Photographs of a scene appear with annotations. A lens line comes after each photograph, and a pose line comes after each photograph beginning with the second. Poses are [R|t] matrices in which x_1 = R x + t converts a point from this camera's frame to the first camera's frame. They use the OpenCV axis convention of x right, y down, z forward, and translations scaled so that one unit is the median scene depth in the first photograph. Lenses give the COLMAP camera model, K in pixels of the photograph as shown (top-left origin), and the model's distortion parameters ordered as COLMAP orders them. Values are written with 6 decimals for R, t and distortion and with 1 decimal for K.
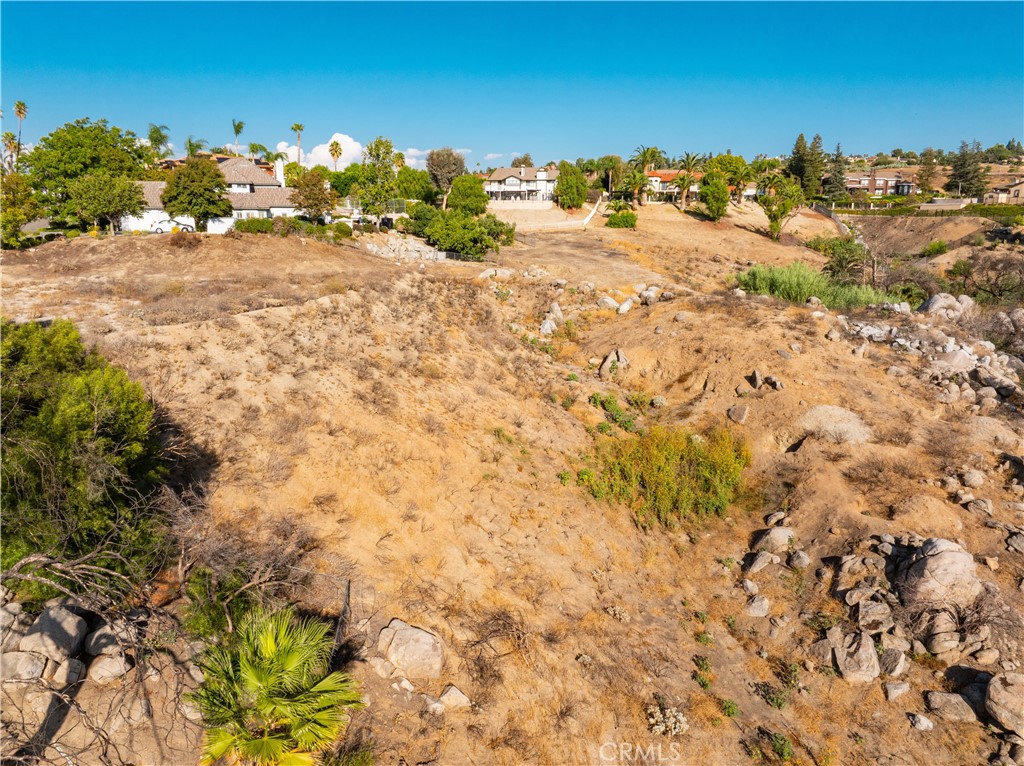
lens RADIAL K [[706.5, 0, 512.0], [0, 706.5, 383.0], [0, 0, 1]] dist [-0.035154, 0.005085]
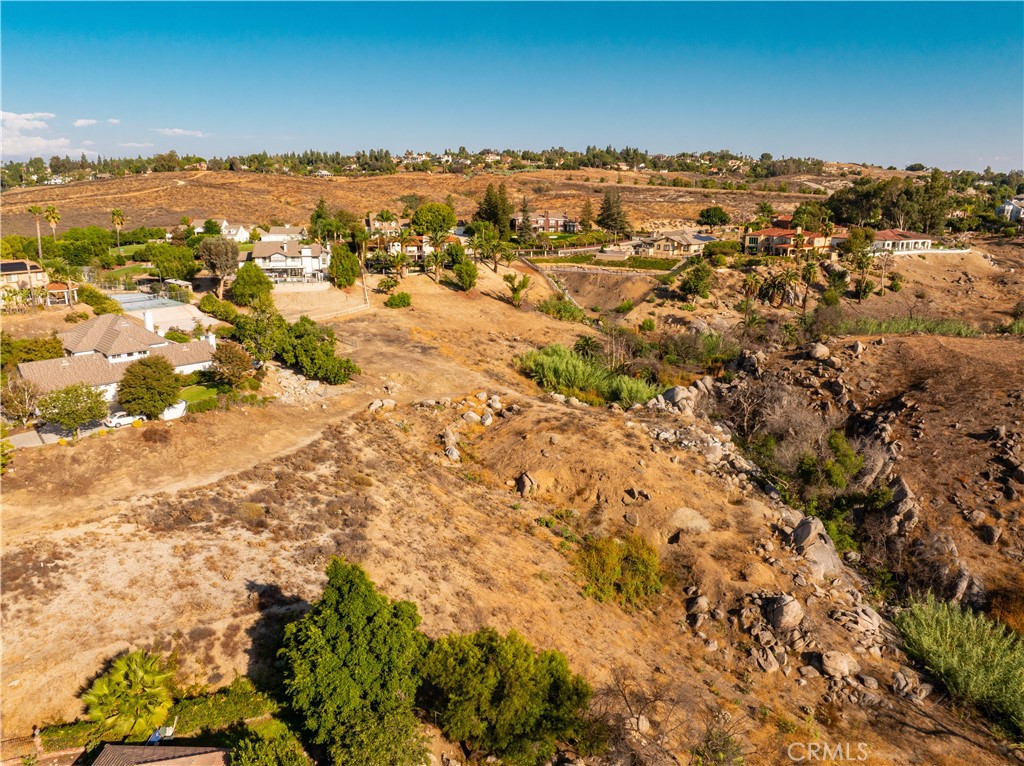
lens RADIAL K [[706.5, 0, 512.0], [0, 706.5, 383.0], [0, 0, 1]] dist [-0.035154, 0.005085]
pose [[0.883921, -0.122003, 0.451440, -0.798241], [0.110157, 0.992524, 0.052544, -0.490486], [-0.454476, 0.003284, 0.890753, -0.437587]]
